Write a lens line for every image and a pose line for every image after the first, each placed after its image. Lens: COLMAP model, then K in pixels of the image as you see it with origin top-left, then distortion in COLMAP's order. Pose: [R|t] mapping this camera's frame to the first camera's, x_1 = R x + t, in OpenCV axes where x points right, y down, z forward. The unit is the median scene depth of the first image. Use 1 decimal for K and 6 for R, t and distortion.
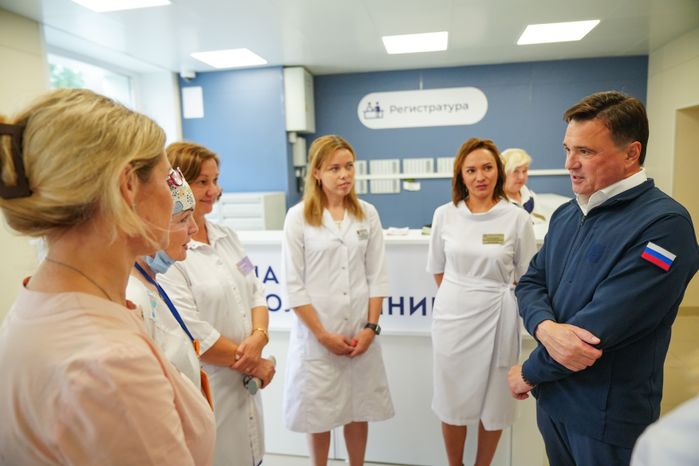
lens RADIAL K [[480.3, 0, 343.6], [0, 480.3, 226.8], [0, 0, 1]] dist [-0.007185, 0.017944]
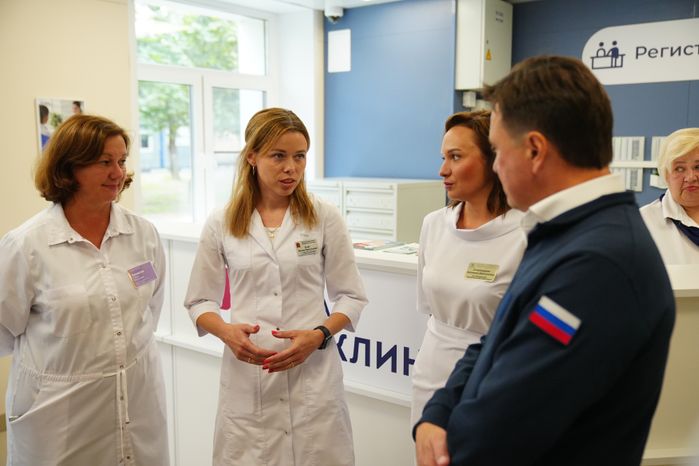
lens RADIAL K [[728.6, 0, 348.8], [0, 728.6, 215.7], [0, 0, 1]] dist [0.023807, 0.000000]
pose [[0.889167, 0.075215, -0.451360, 0.582912], [-0.081758, 0.996640, 0.005020, -0.043716], [0.450221, 0.032438, 0.892328, 0.060343]]
